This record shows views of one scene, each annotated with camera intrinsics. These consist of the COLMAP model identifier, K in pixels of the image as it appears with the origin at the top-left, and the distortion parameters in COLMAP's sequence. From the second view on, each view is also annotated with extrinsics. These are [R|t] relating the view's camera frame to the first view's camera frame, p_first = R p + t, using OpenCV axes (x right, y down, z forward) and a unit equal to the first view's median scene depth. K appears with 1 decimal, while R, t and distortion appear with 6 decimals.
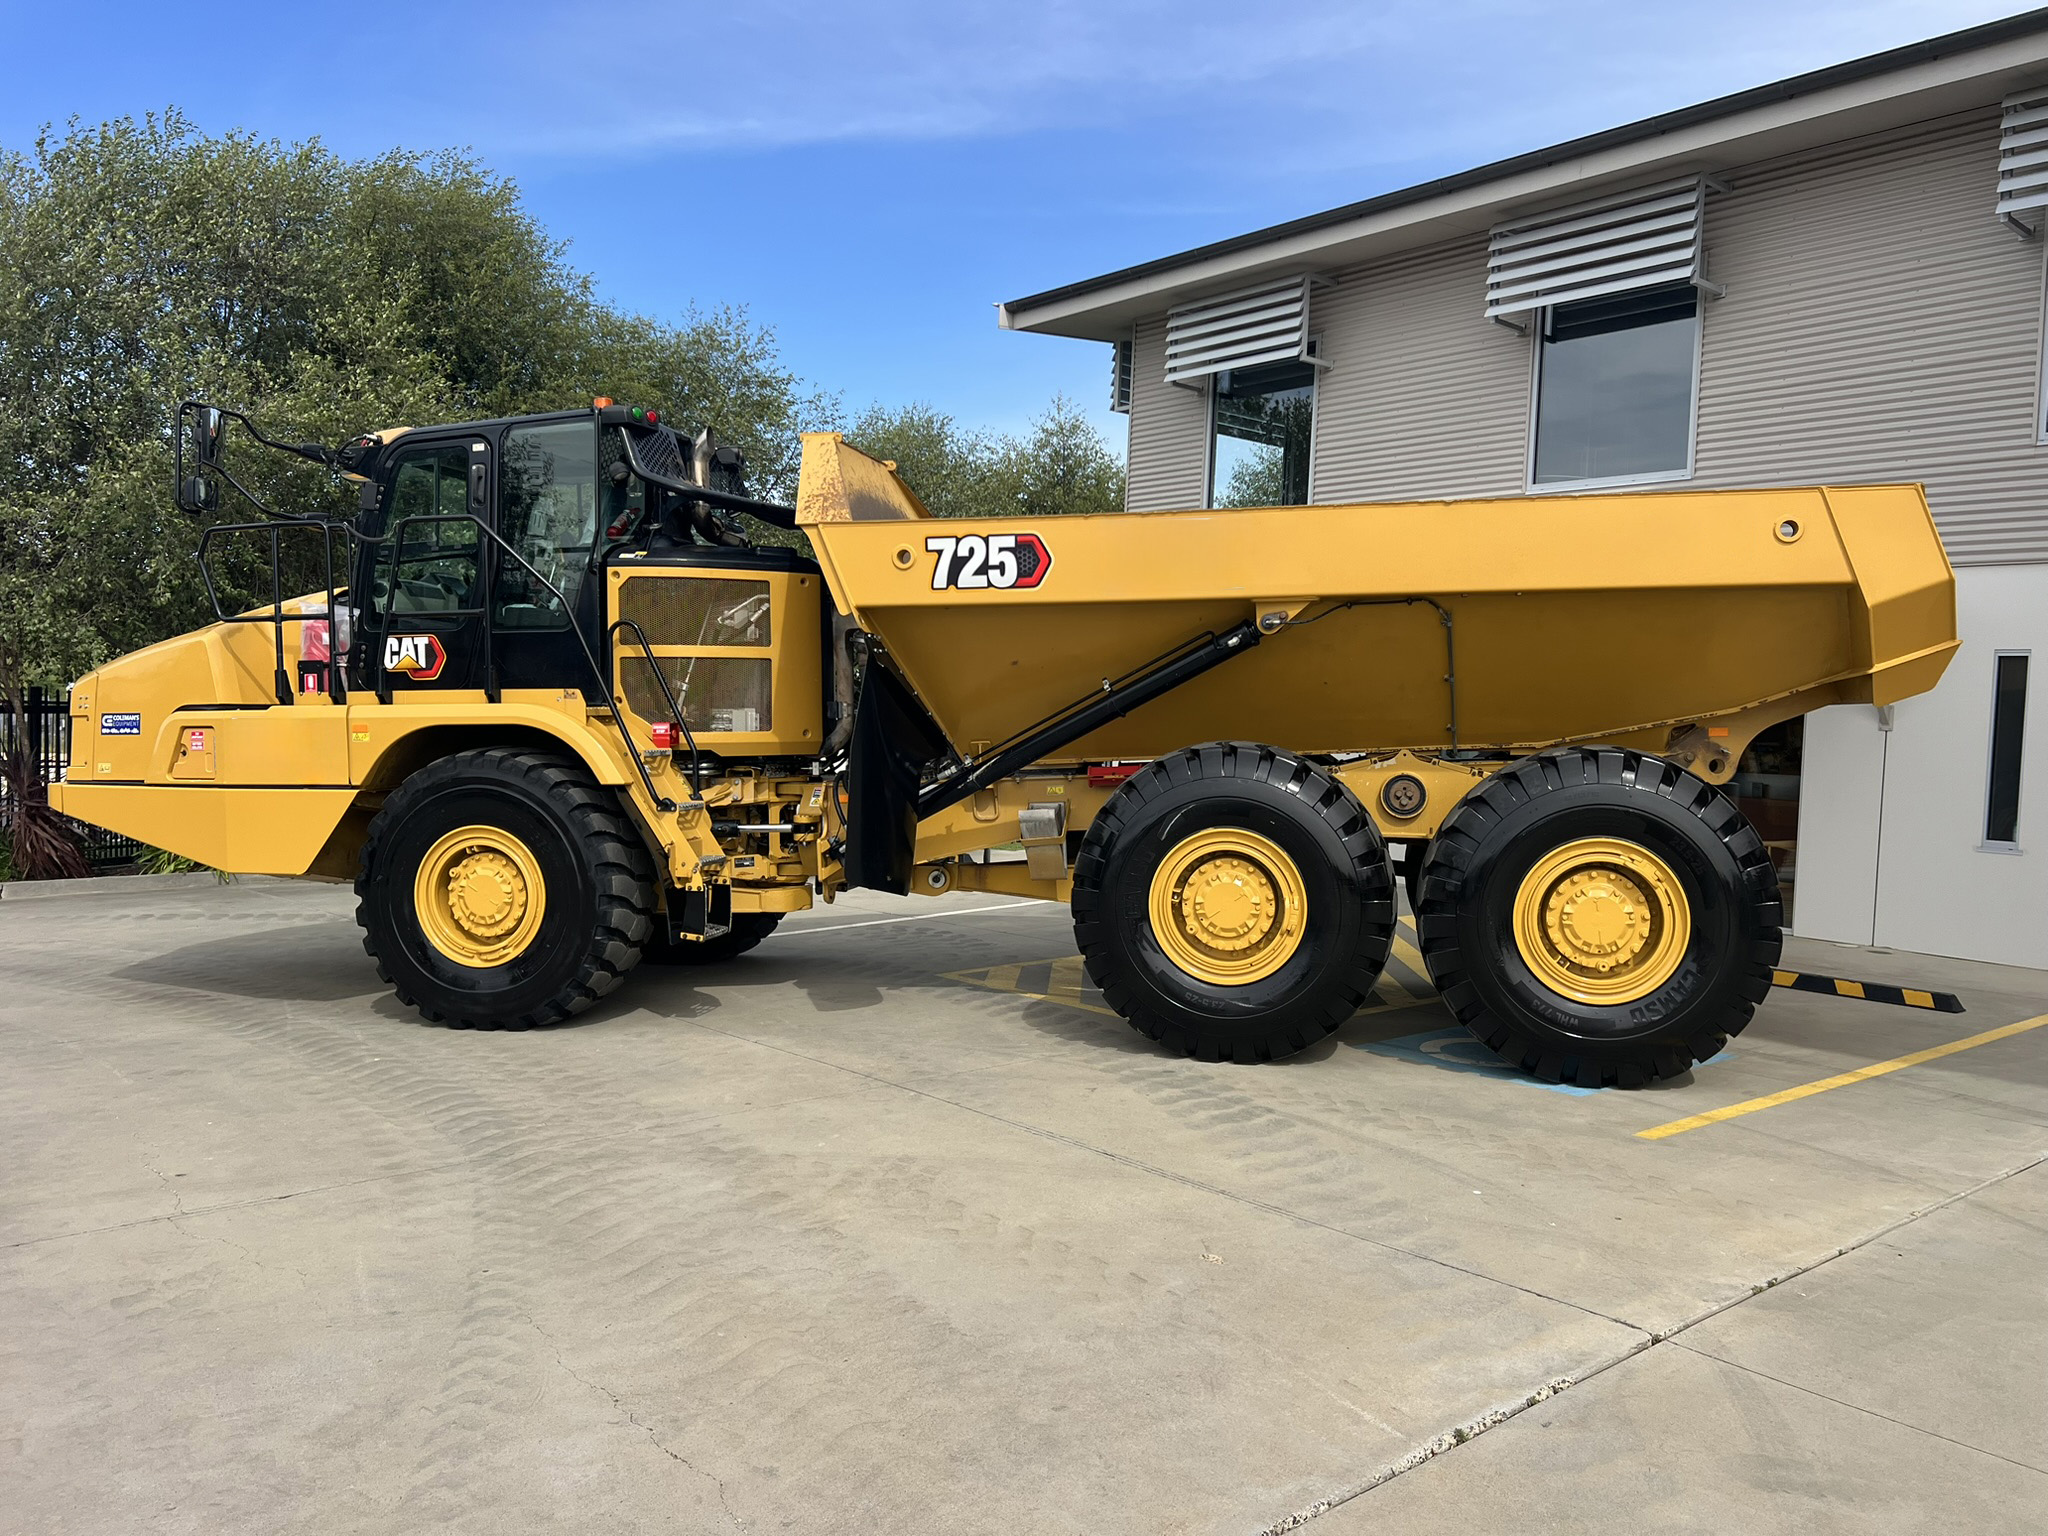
lens RADIAL K [[1516.9, 0, 1034.0], [0, 1516.9, 777.2], [0, 0, 1]] dist [0.063392, -0.057203]
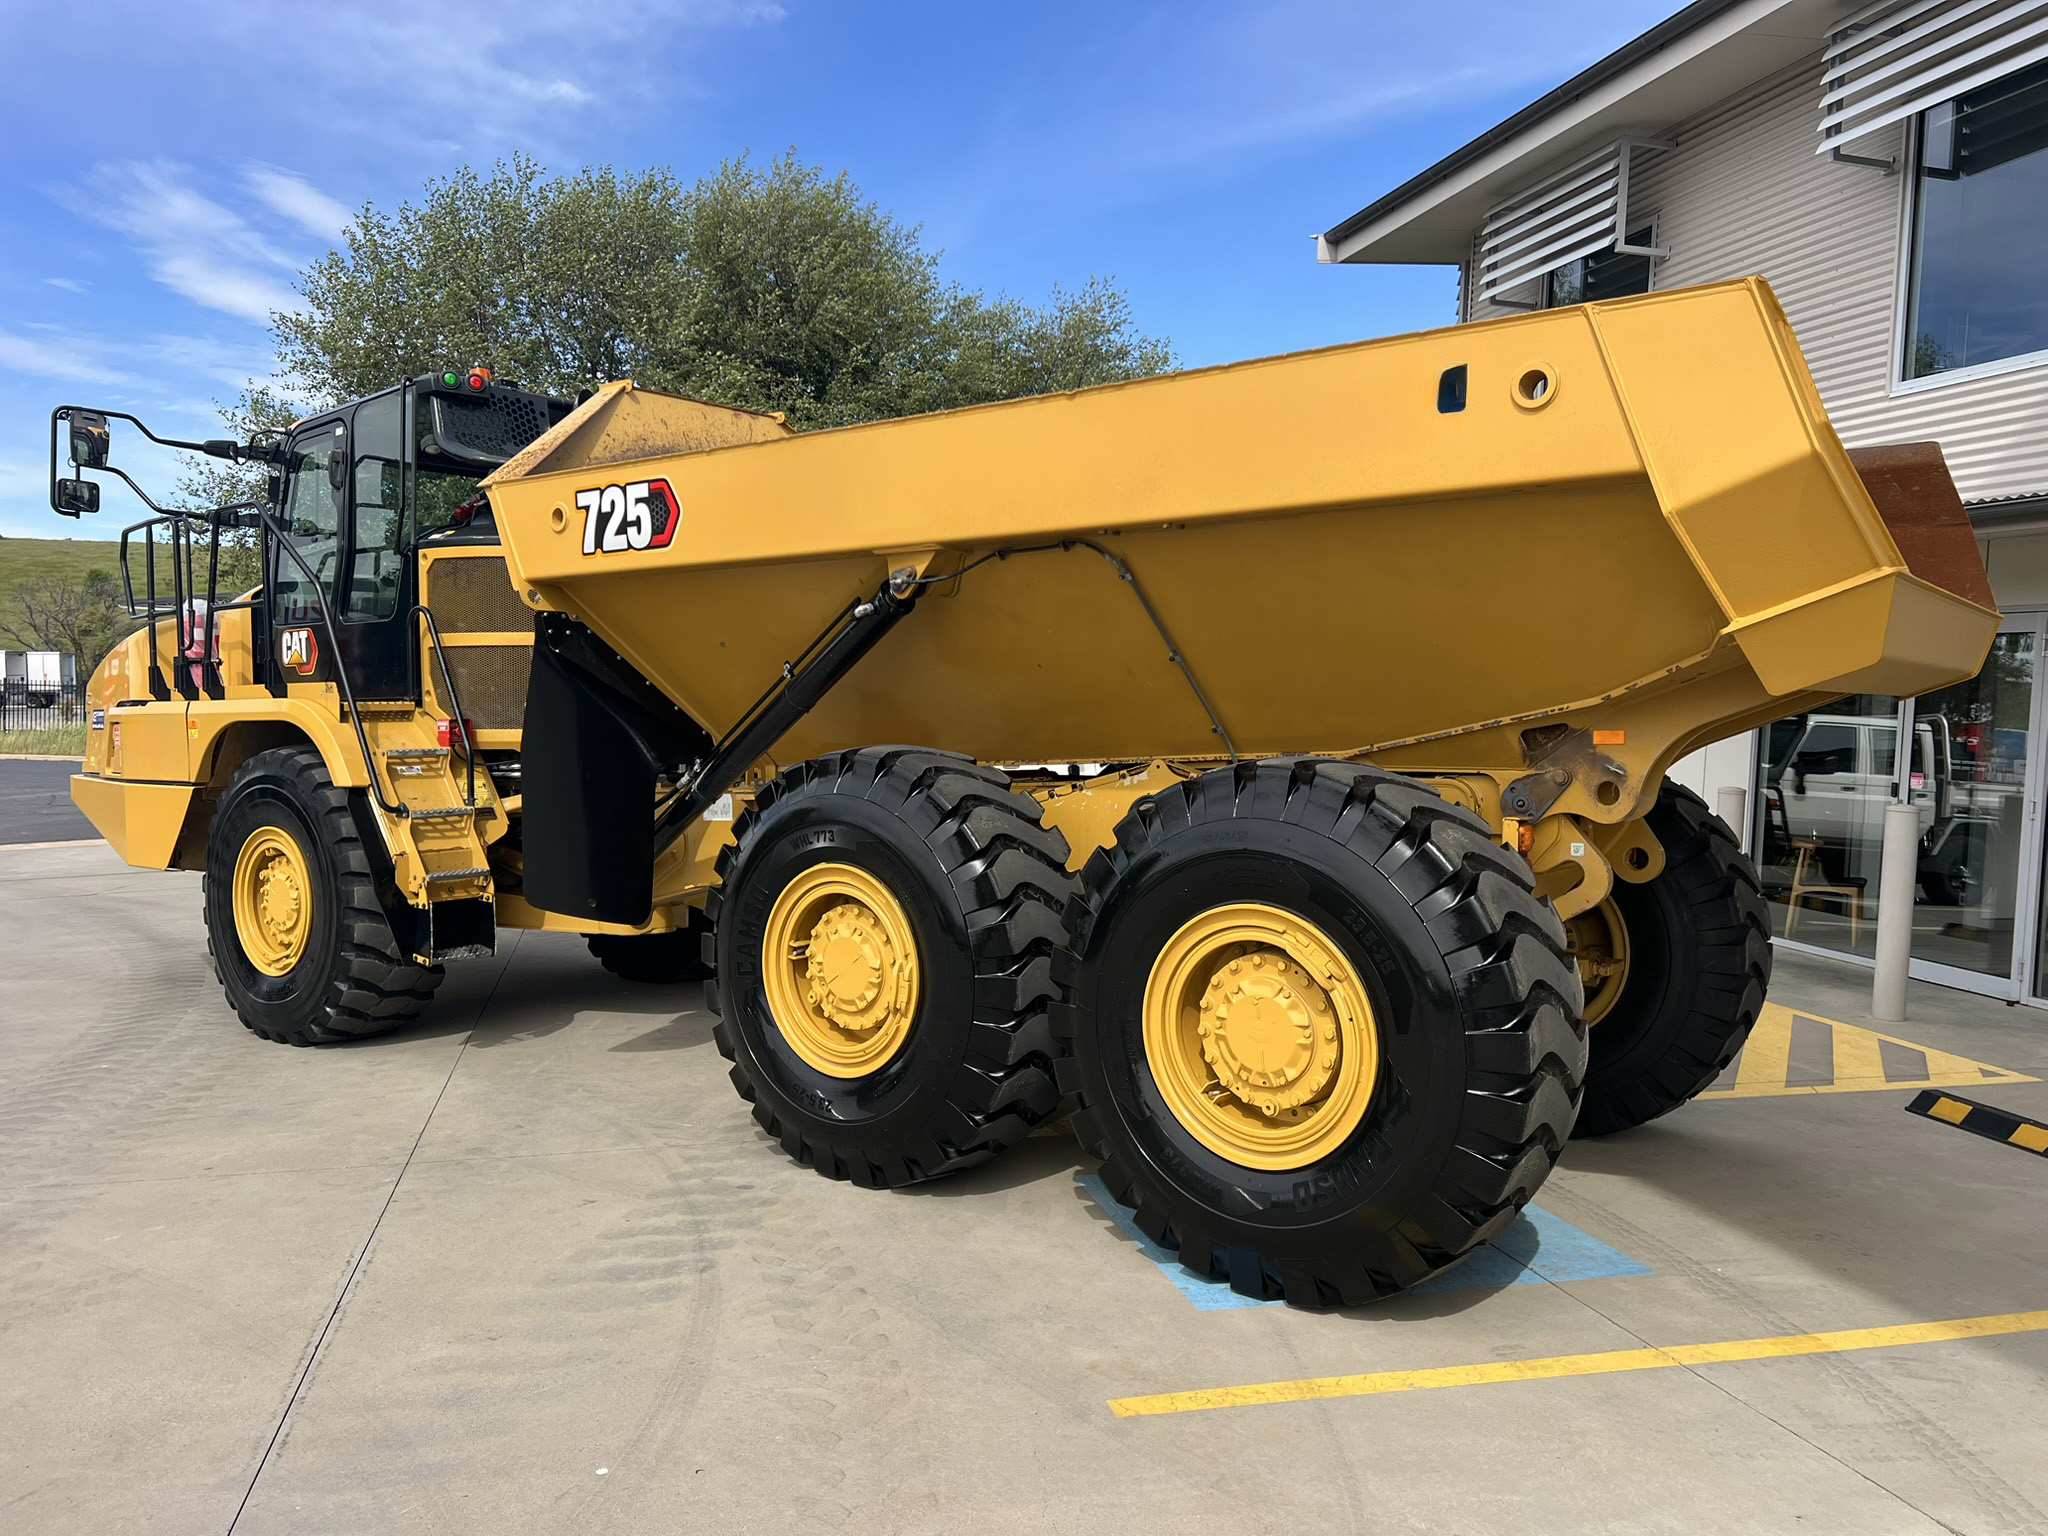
lens RADIAL K [[1516.9, 0, 1080.5], [0, 1516.9, 779.7], [0, 0, 1]] dist [0.063392, -0.057203]
pose [[0.907085, 0.018472, -0.420541, 0.536265], [-0.017855, 0.999826, 0.005405, -0.012764], [0.420568, 0.002606, 0.907257, 0.379529]]
